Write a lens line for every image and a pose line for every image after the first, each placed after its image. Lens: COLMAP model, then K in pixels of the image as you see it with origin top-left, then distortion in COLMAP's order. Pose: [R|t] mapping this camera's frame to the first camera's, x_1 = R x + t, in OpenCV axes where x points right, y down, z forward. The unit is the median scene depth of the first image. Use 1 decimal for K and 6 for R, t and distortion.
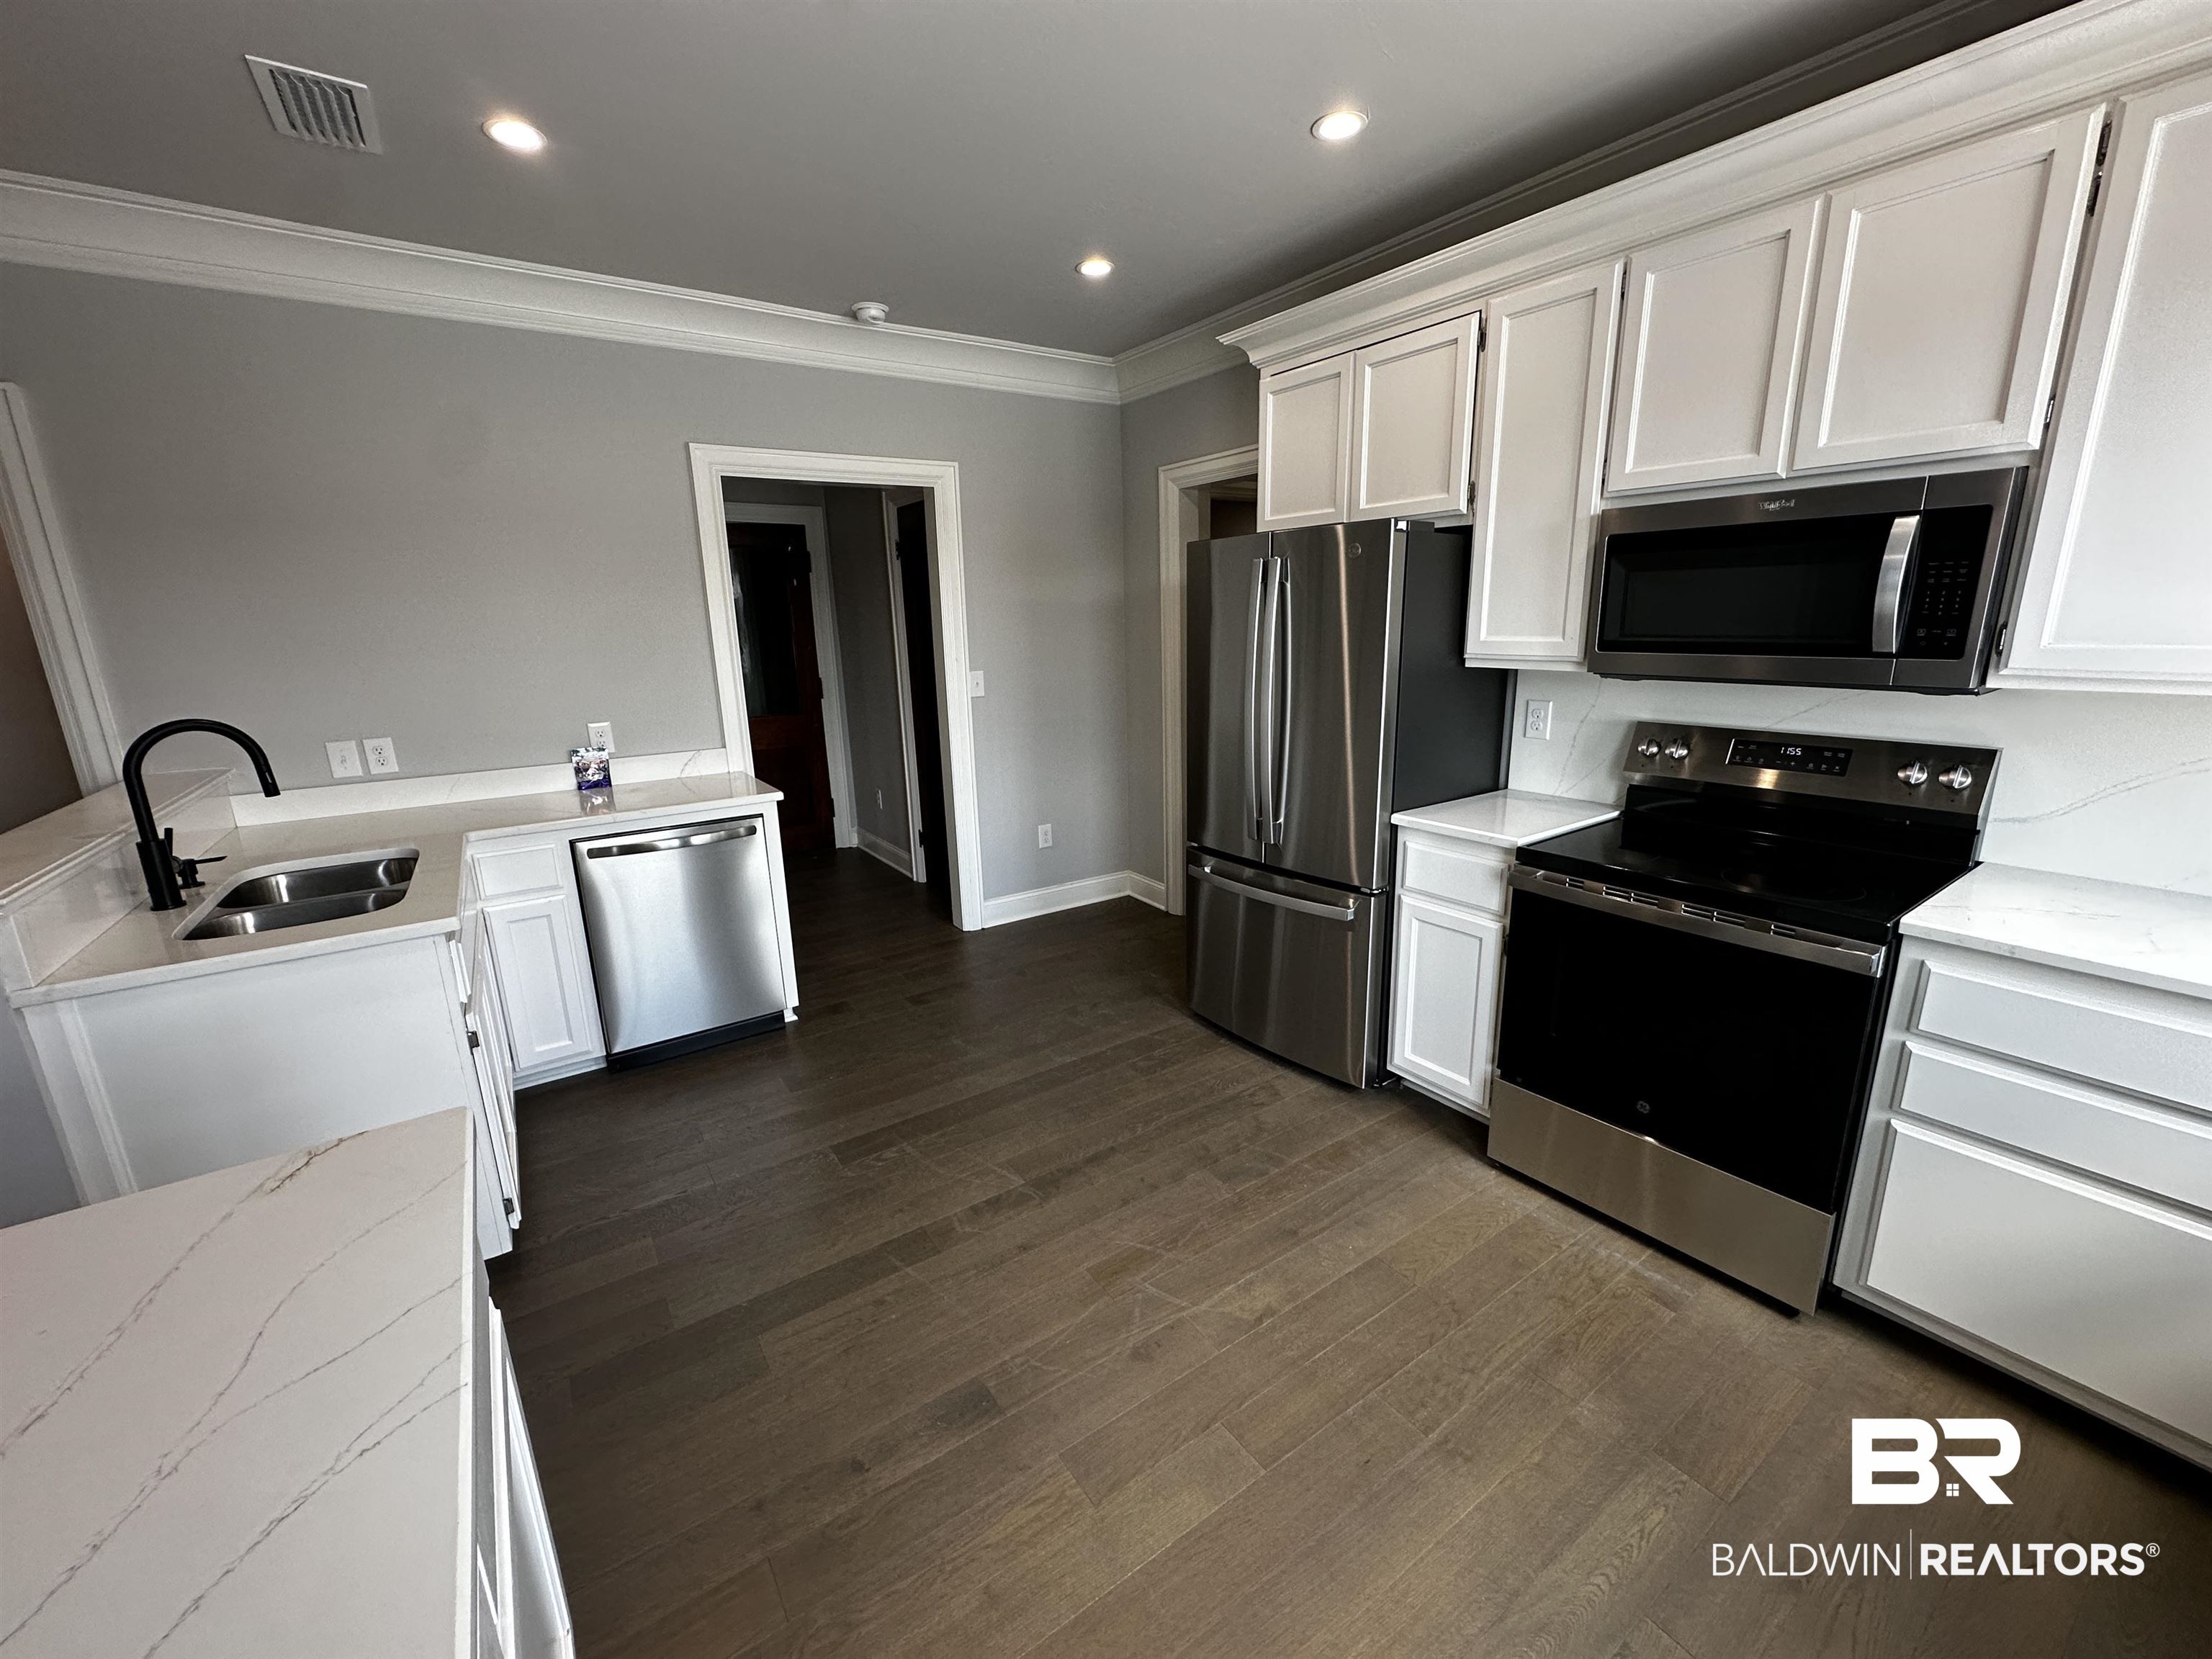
lens RADIAL K [[883.4, 0, 1112.6], [0, 883.4, 821.0], [0, 0, 1]] dist [-0.003022, 0.000786]
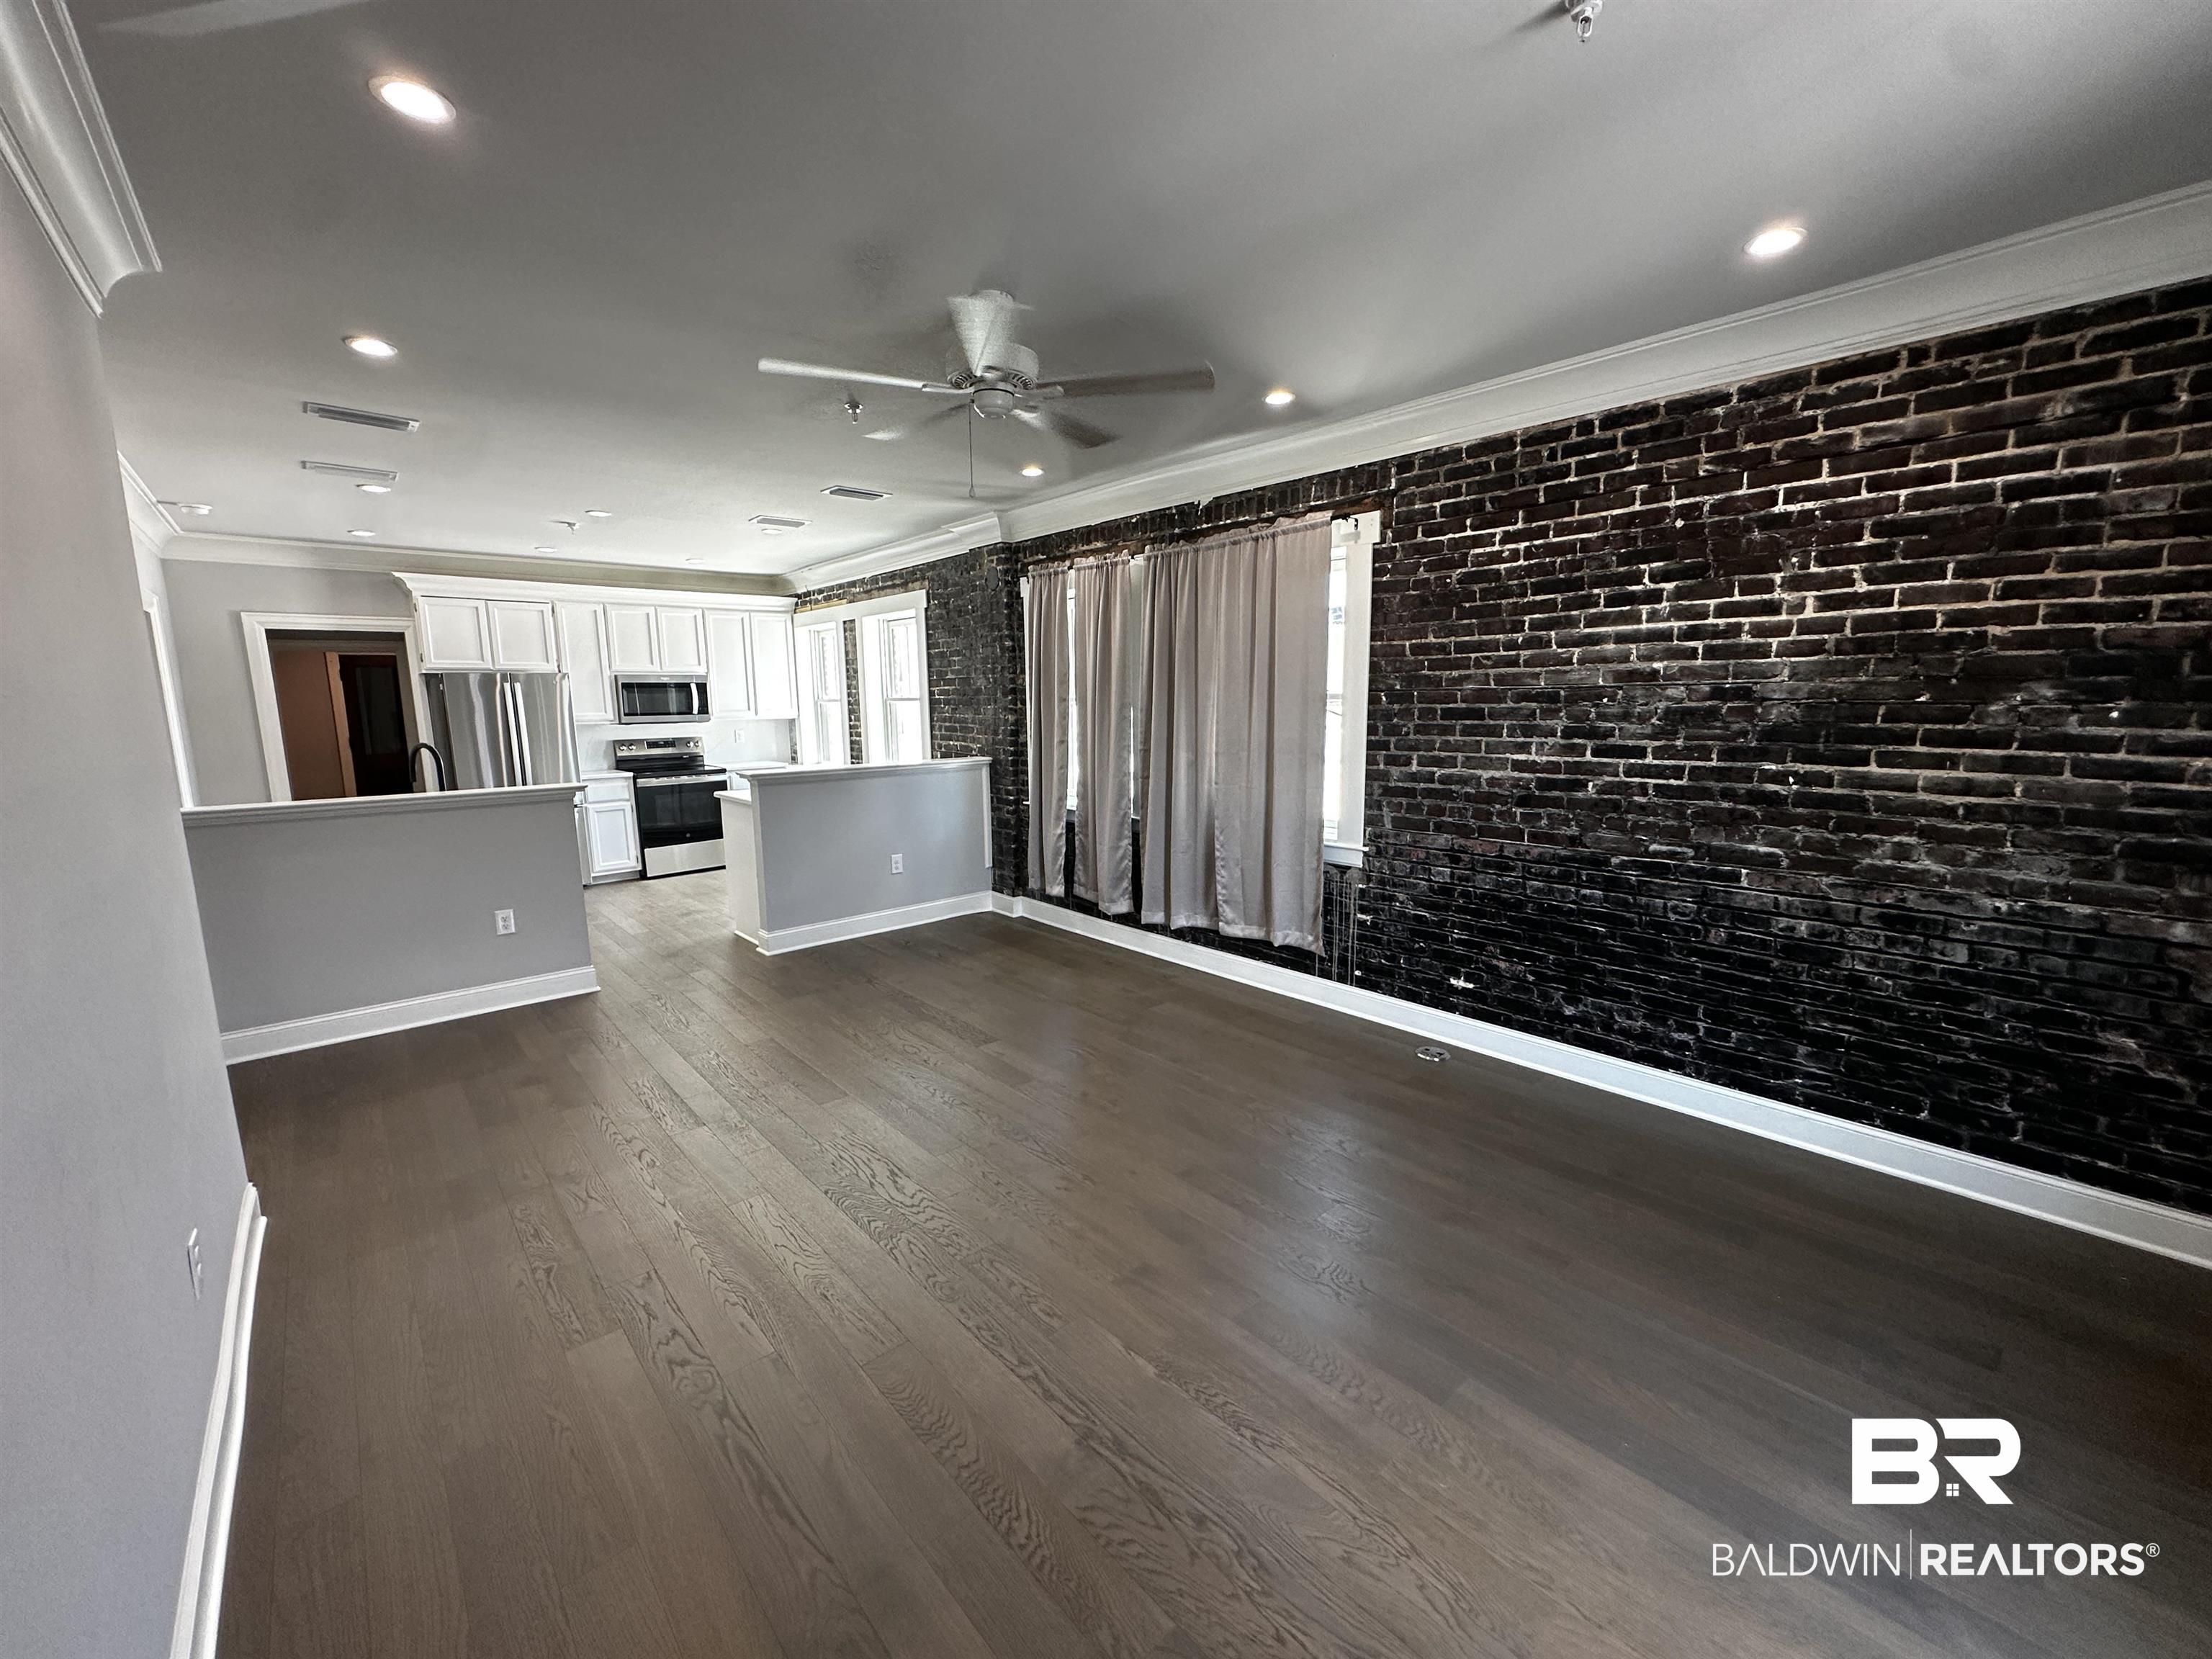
lens RADIAL K [[883.4, 0, 1105.0], [0, 883.4, 827.1], [0, 0, 1]] dist [-0.003022, 0.000786]
pose [[-0.107961, -0.139212, 0.984360, -2.817580], [0.227732, 0.960356, 0.160794, 0.077618], [-0.967720, 0.241530, -0.071978, -0.391267]]
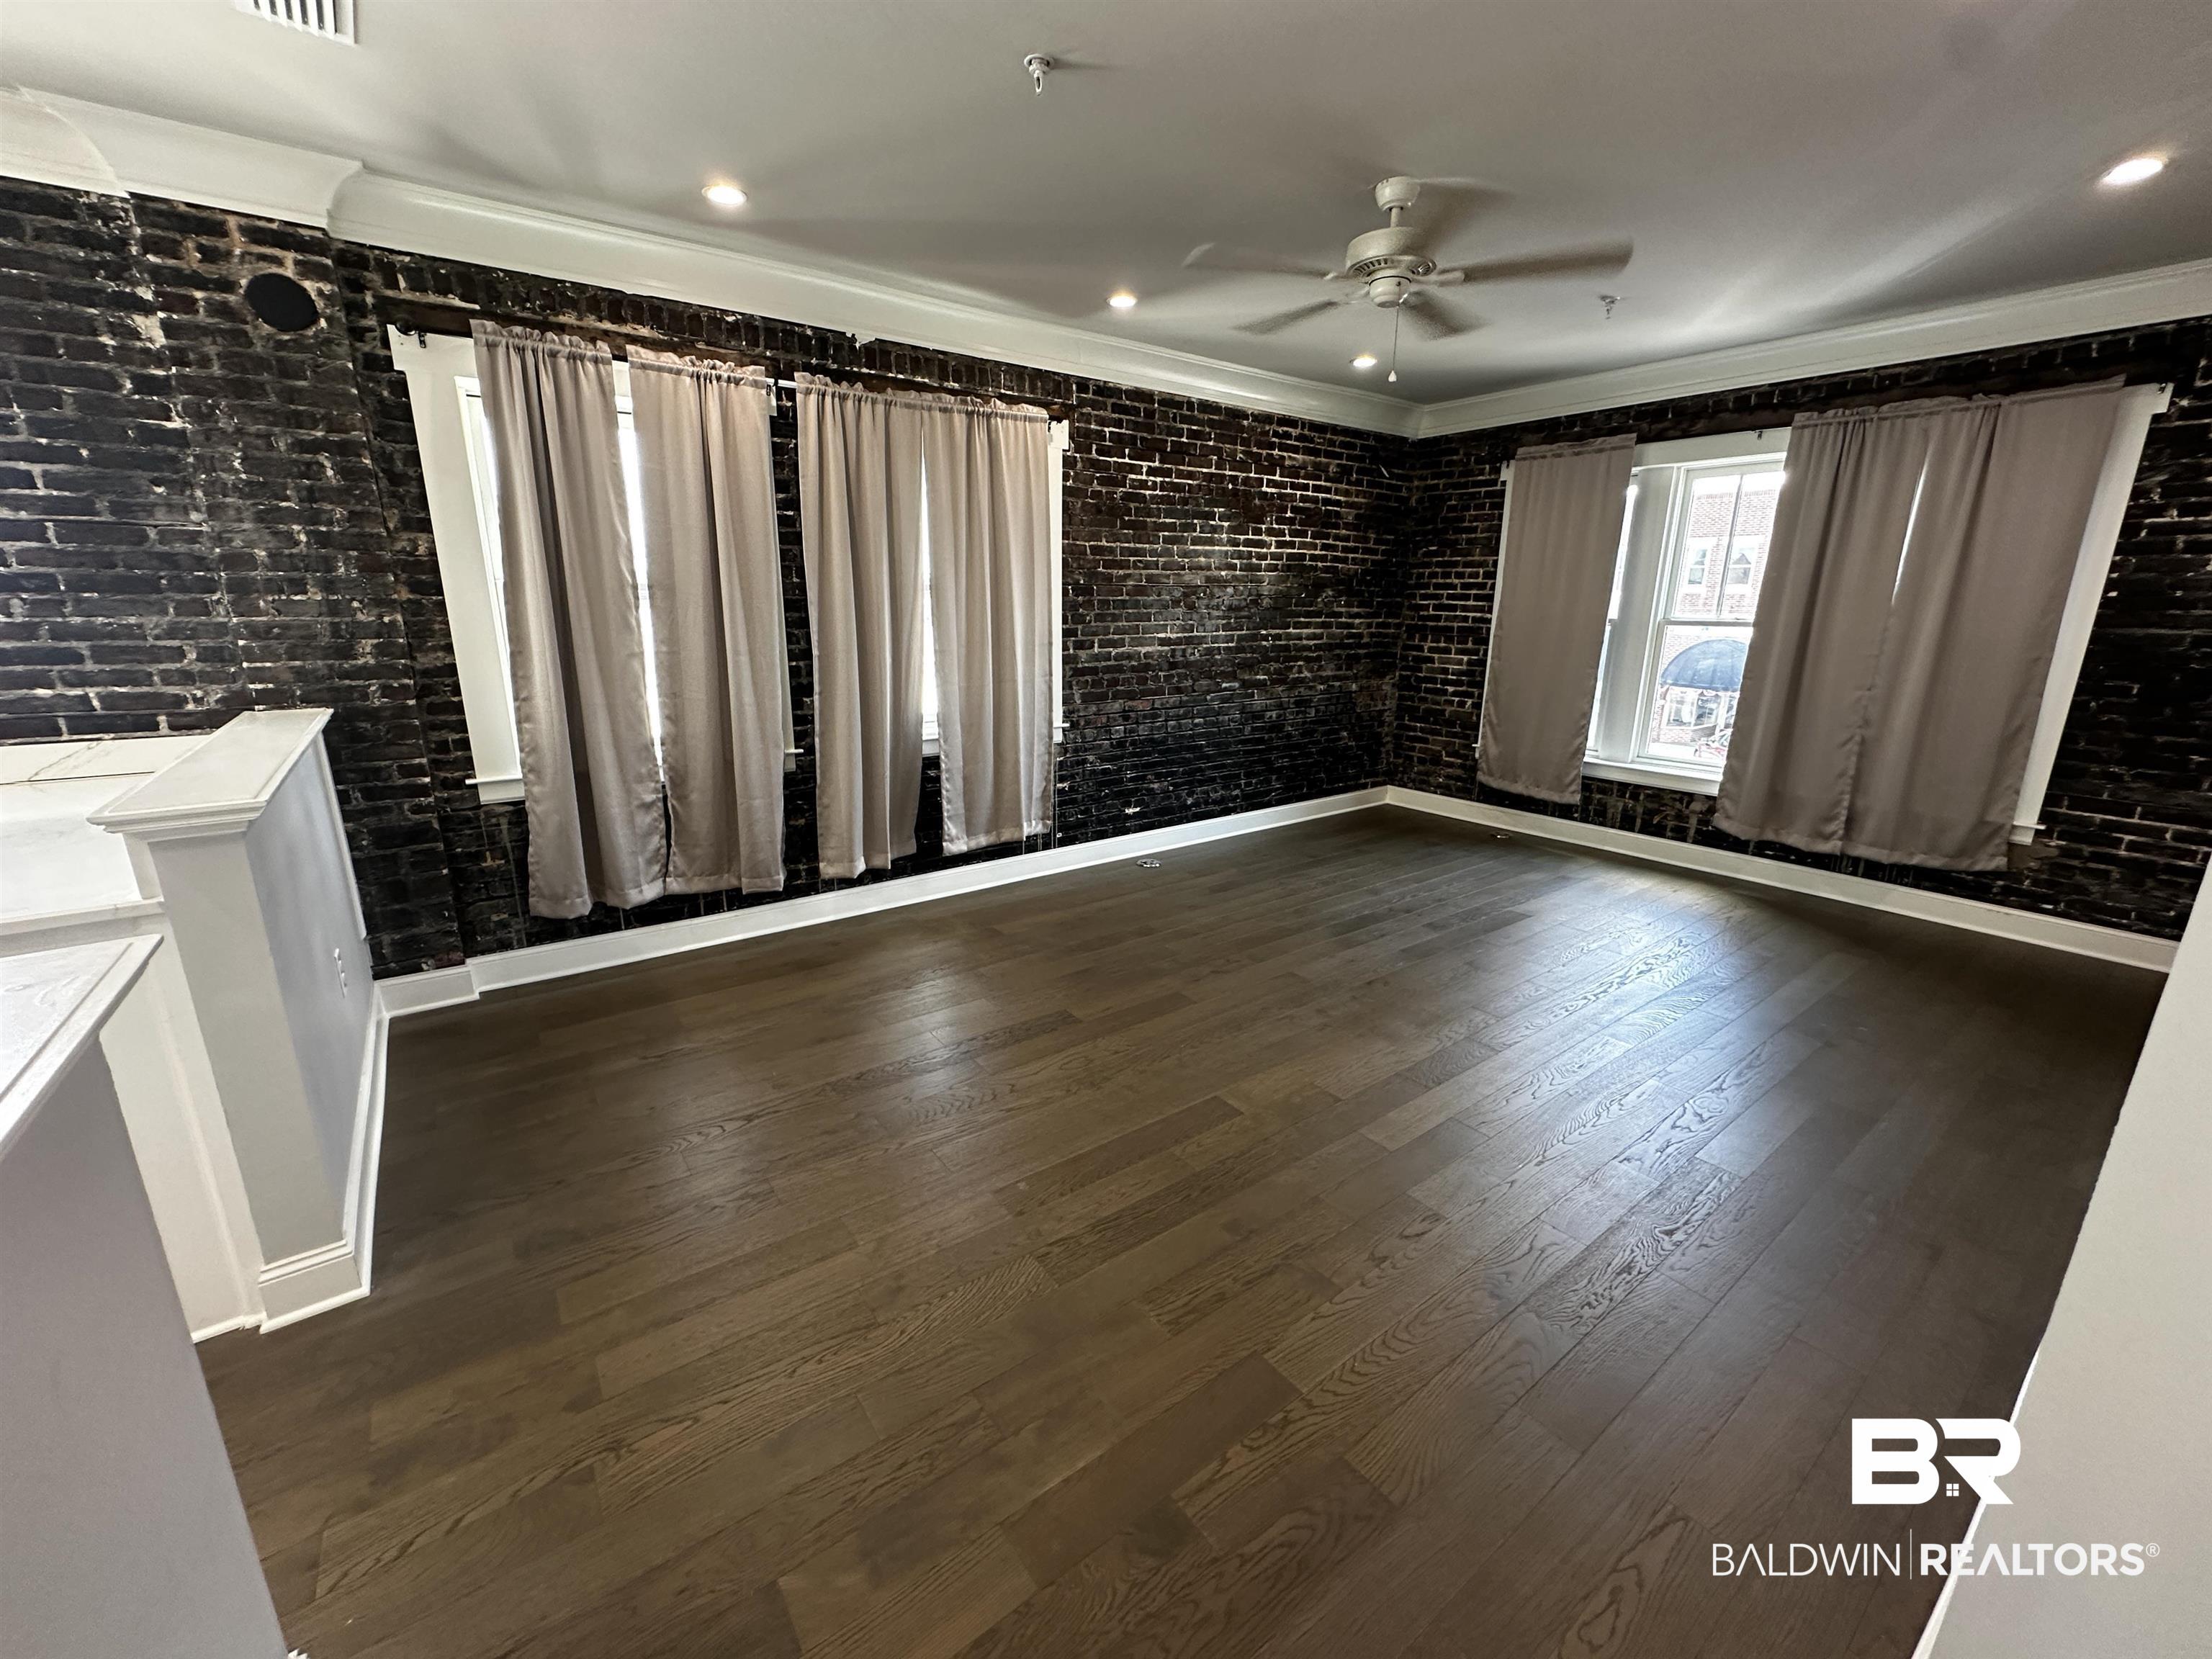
lens RADIAL K [[883.4, 0, 1102.5], [0, 883.4, 827.2], [0, 0, 1]] dist [-0.003022, 0.000786]
pose [[-0.999891, 0.005458, -0.013717, -1.258199], [-0.001378, 0.890599, 0.454787, -0.183103], [0.014698, 0.454757, -0.890494, 0.858170]]
